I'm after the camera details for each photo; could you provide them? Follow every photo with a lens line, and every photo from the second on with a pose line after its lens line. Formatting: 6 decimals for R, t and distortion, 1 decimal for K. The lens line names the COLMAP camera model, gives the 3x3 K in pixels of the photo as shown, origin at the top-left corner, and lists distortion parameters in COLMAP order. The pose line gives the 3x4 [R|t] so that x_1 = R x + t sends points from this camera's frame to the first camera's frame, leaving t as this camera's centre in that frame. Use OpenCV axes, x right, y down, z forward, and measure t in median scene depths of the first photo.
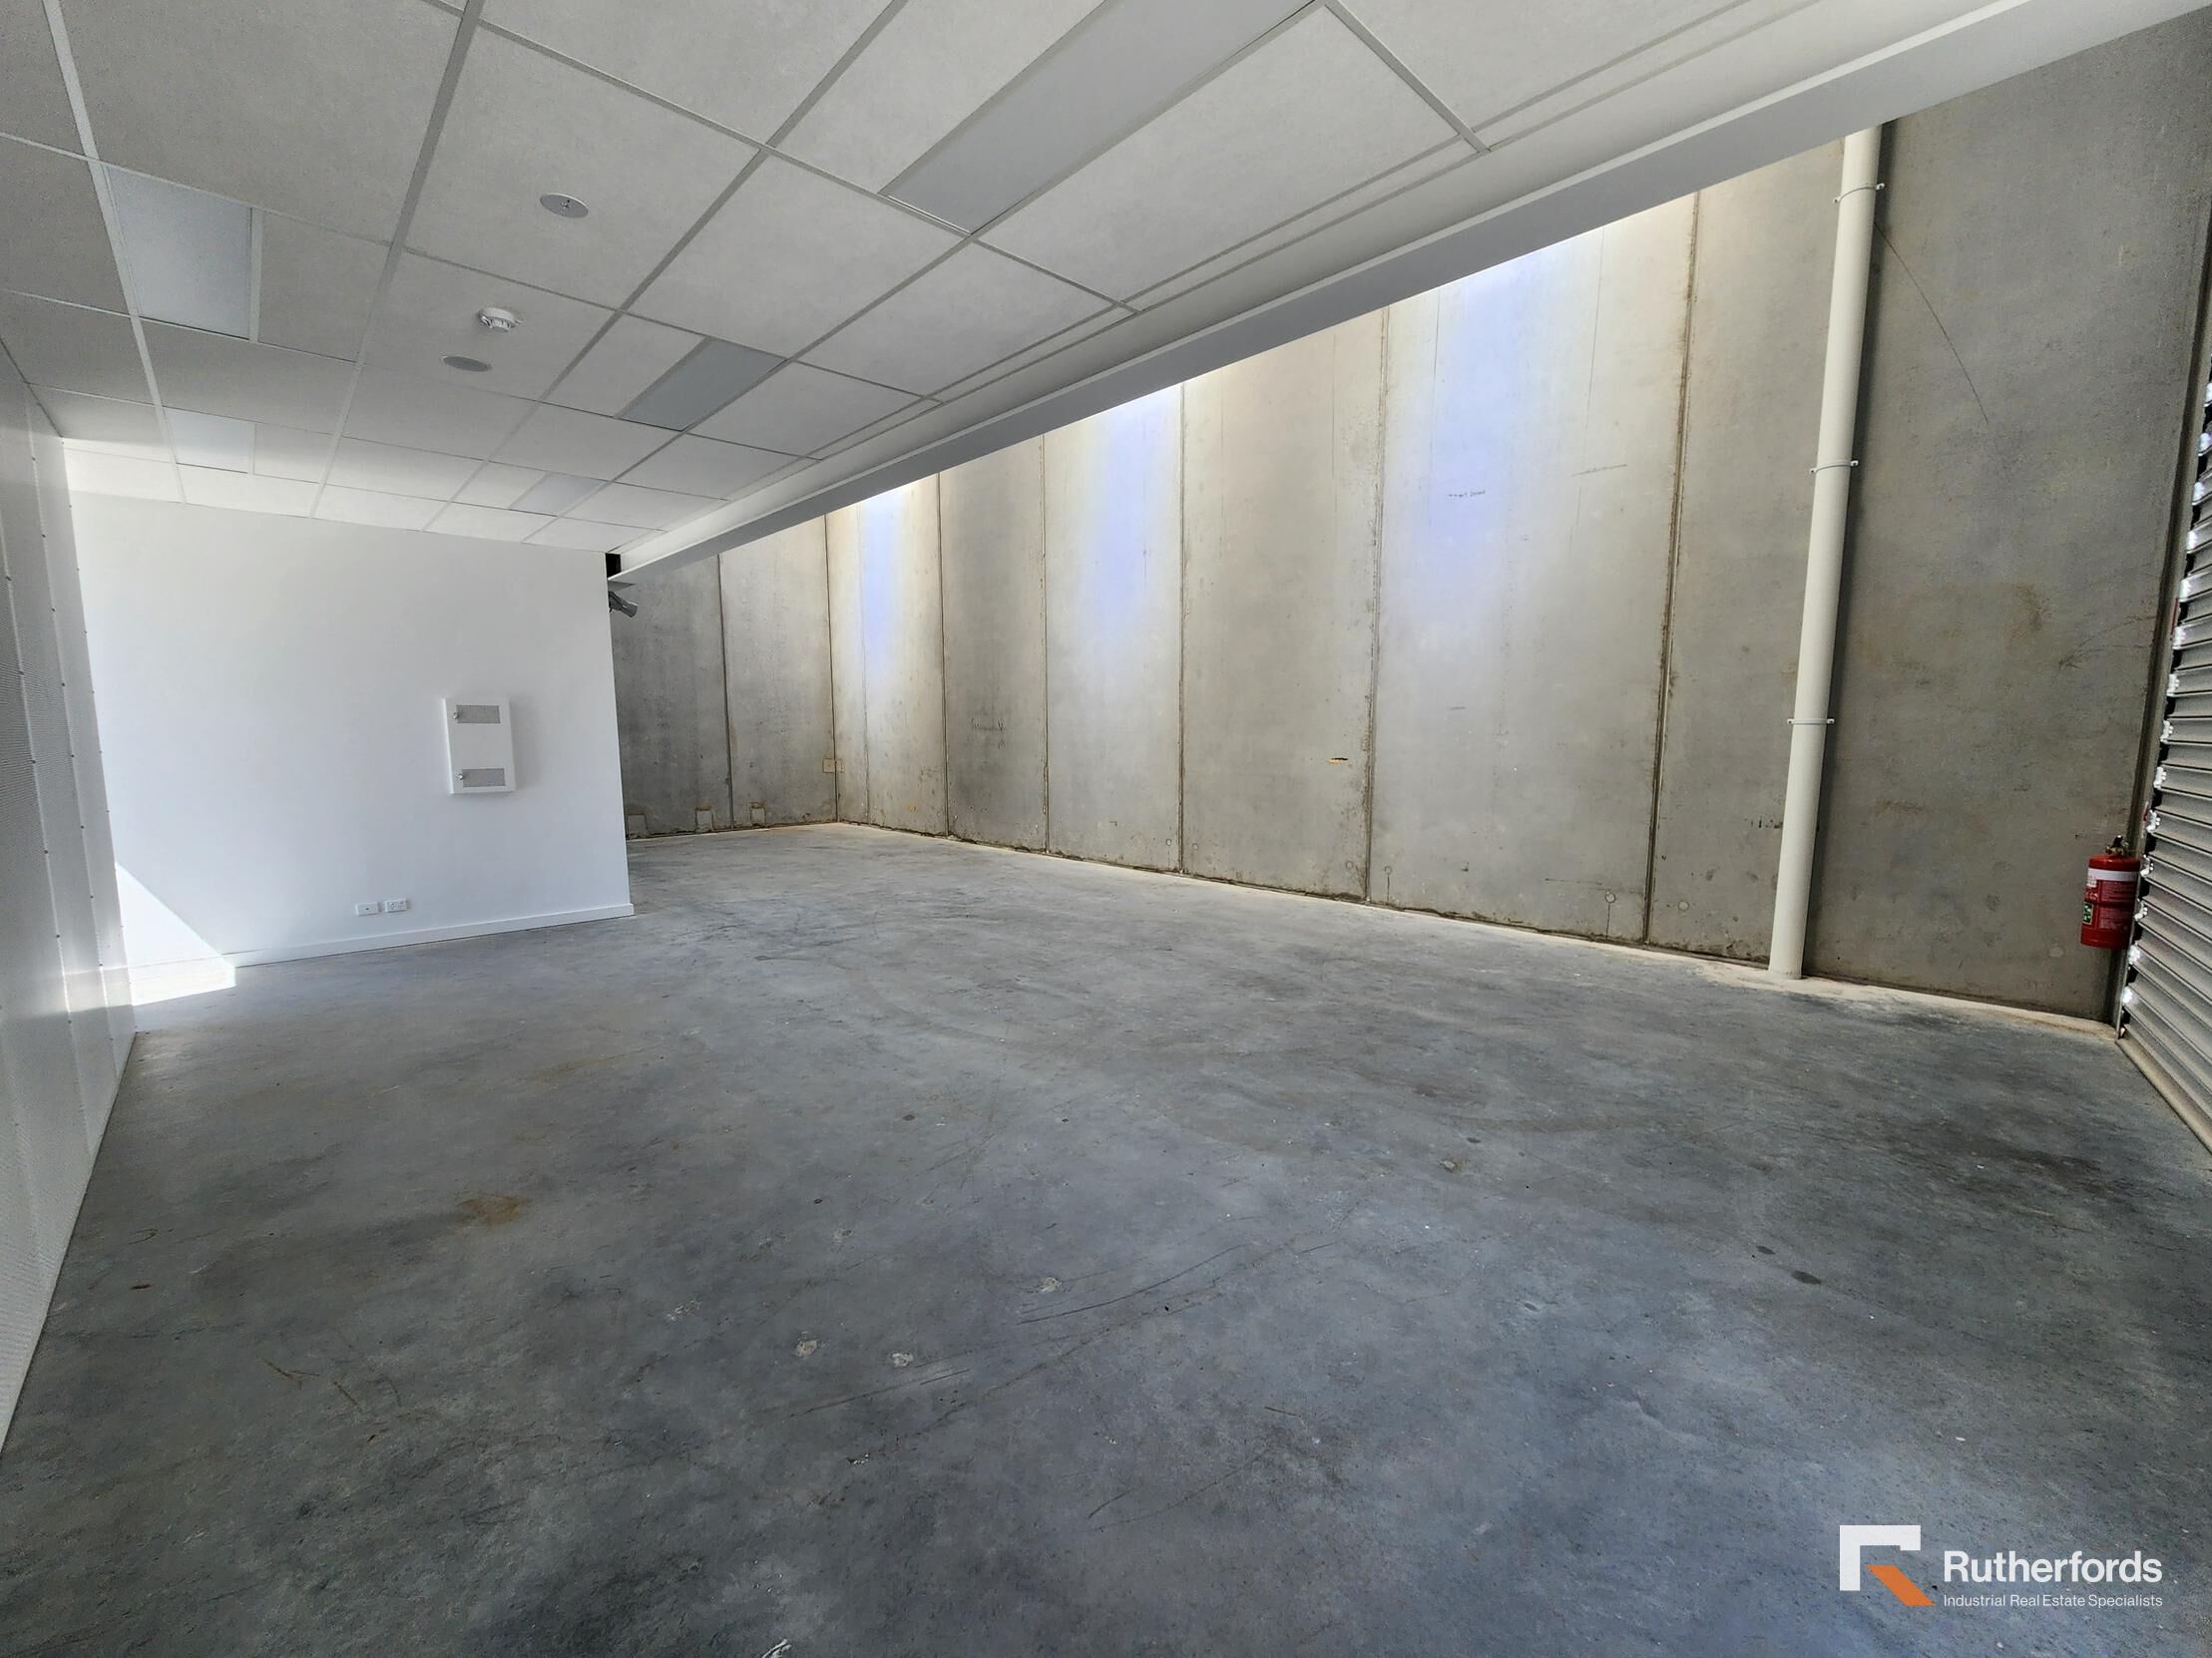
lens RADIAL K [[903.3, 0, 1111.4], [0, 903.3, 838.5], [0, 0, 1]] dist [-0.001314, 0.000582]
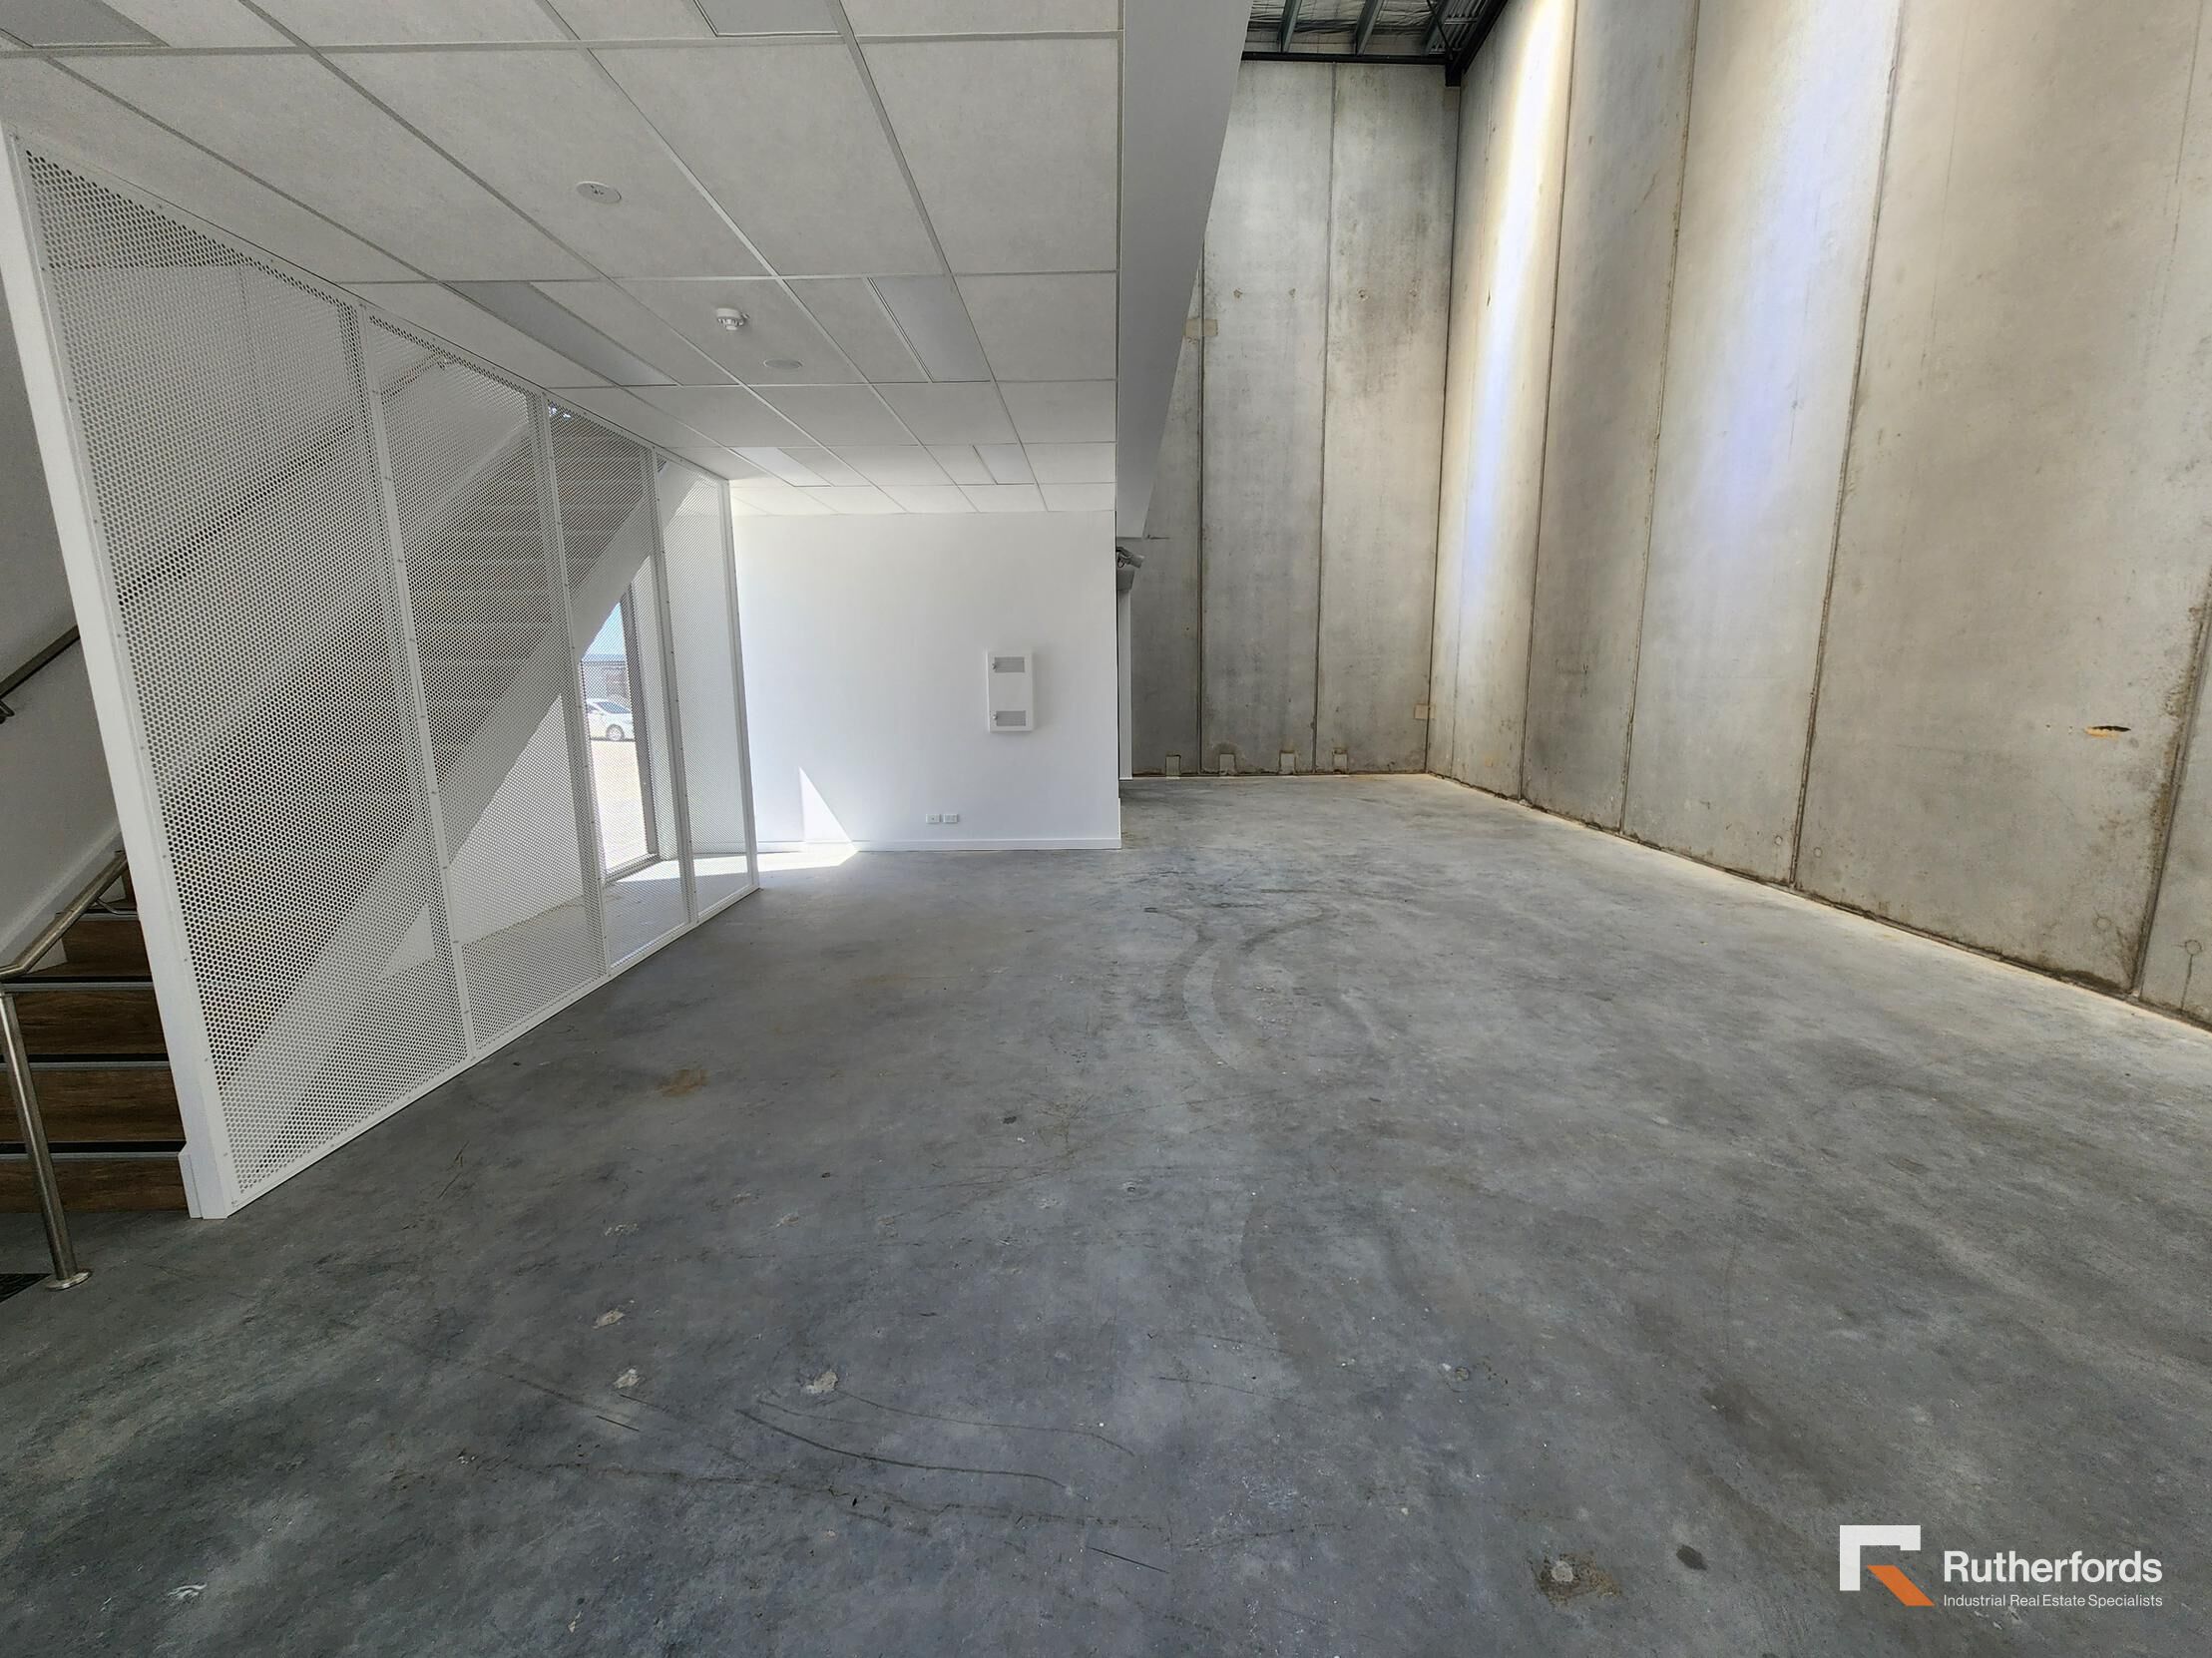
lens RADIAL K [[903.3, 0, 1112.9], [0, 903.3, 844.2], [0, 0, 1]] dist [-0.001314, 0.000582]
pose [[0.722587, 0.123708, -0.680120, 0.293330], [-0.075013, 0.992079, 0.100754, -0.042886], [0.687198, -0.021786, 0.726144, 0.287698]]
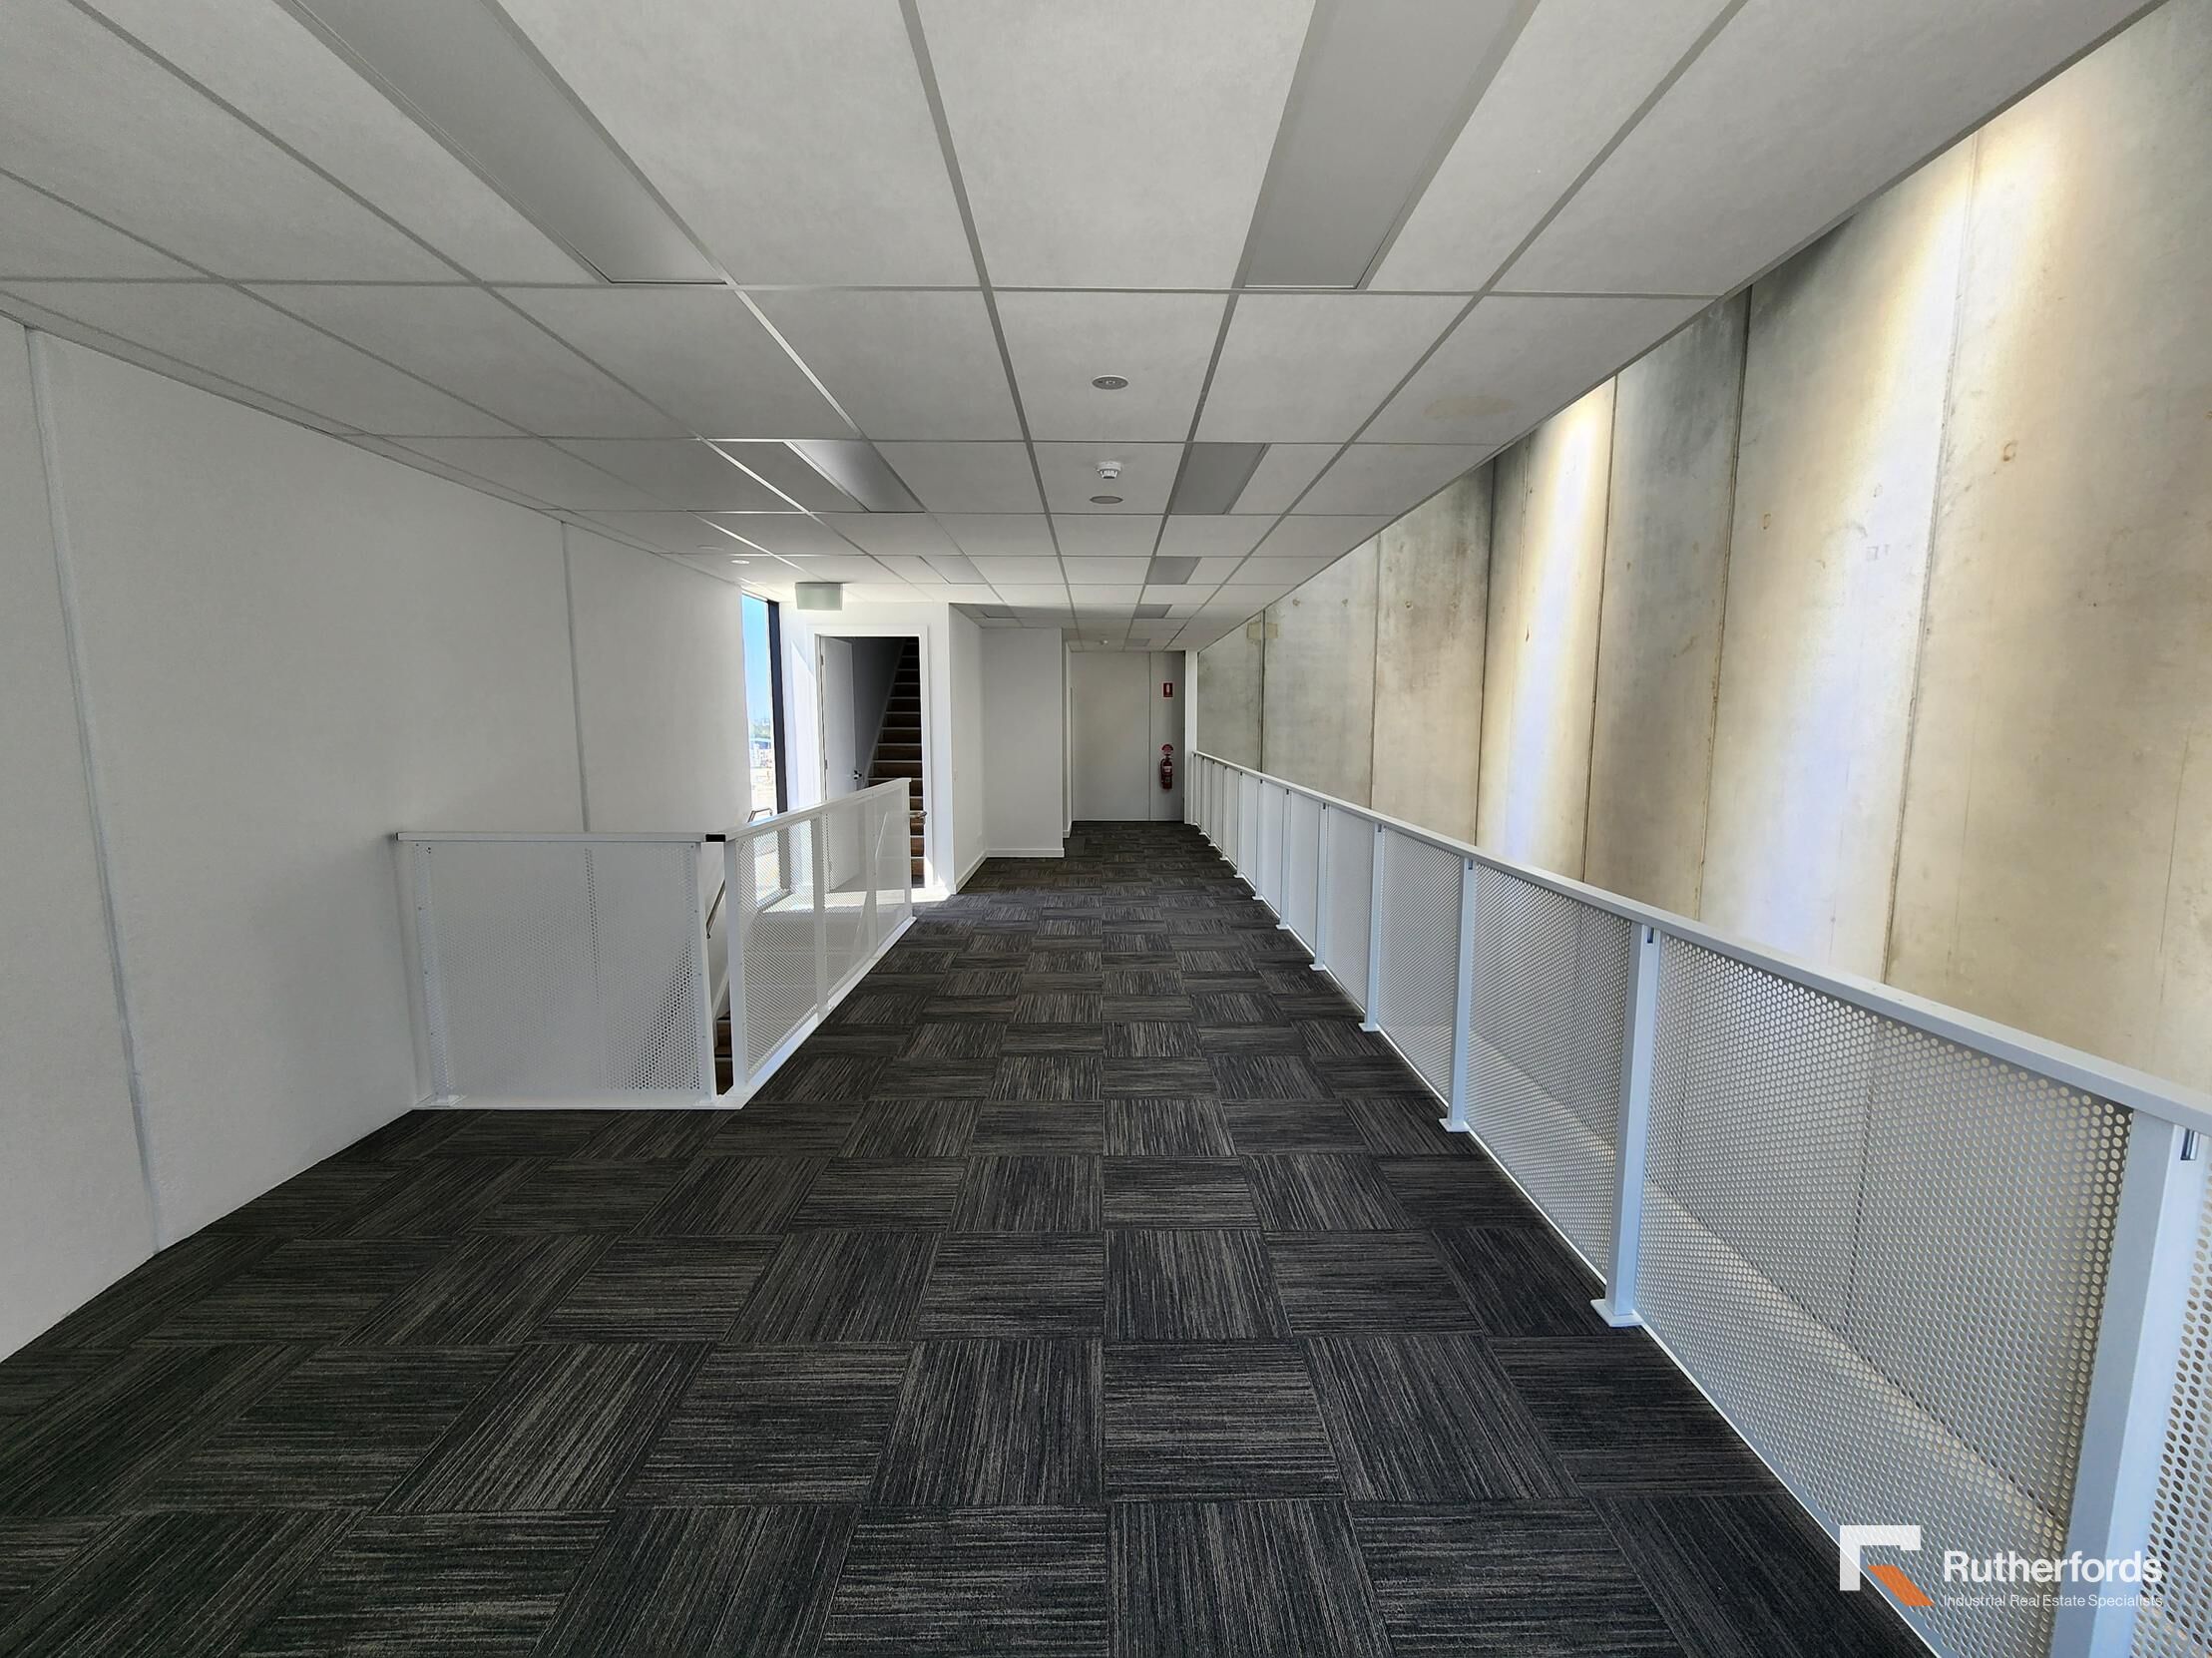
lens RADIAL K [[903.3, 0, 1118.2], [0, 903.3, 835.1], [0, 0, 1]] dist [-0.001314, 0.000582]
pose [[0.736054, 0.090215, -0.670884, 0.173892], [-0.085004, 0.995553, 0.040612, -0.650069], [0.671564, 0.027135, 0.740450, 0.006575]]
